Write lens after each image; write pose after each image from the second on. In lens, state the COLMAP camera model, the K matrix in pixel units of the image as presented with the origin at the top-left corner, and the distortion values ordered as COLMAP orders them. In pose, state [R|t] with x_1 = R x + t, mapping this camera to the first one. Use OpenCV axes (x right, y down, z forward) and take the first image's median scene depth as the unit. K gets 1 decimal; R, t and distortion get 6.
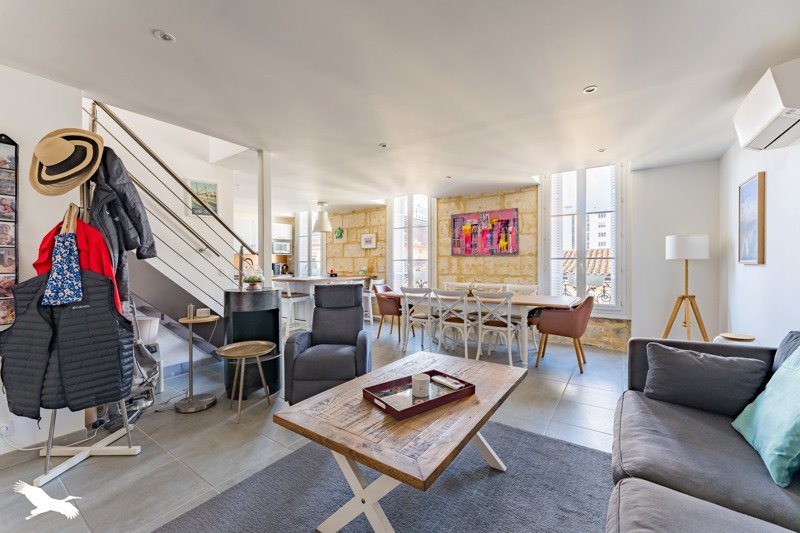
lens RADIAL K [[319.0, 0, 408.5], [0, 319.0, 267.9], [0, 0, 1]] dist [-0.000007, -0.000071]
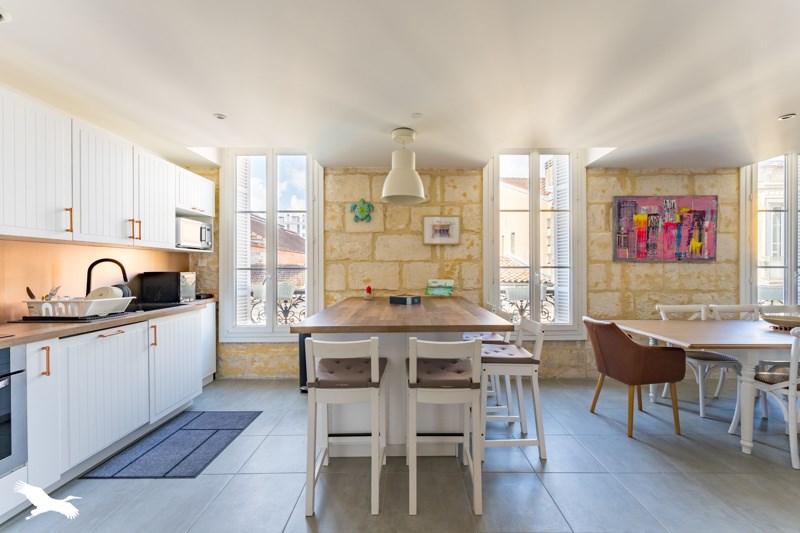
lens RADIAL K [[319.0, 0, 408.5], [0, 319.0, 267.9], [0, 0, 1]] dist [-0.000007, -0.000071]
pose [[0.826084, 0.002087, 0.563544, -0.573934], [0.006415, 0.999894, -0.013106, -0.019748], [-0.563511, 0.014442, 0.825982, 0.736067]]
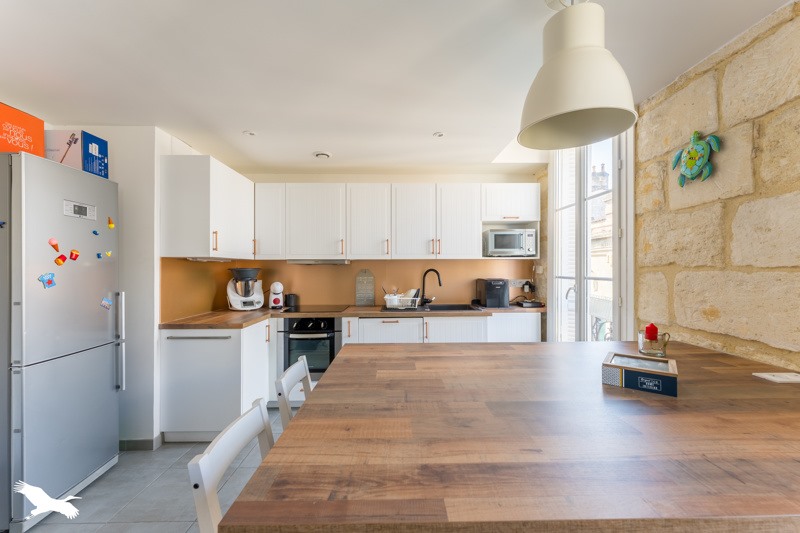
lens RADIAL K [[319.0, 0, 408.5], [0, 319.0, 267.9], [0, 0, 1]] dist [-0.000007, -0.000071]
pose [[0.589184, -0.000073, -0.807999, -0.206705], [-0.009749, 0.999927, -0.007199, -0.038040], [0.807940, 0.012119, 0.589140, 0.932653]]
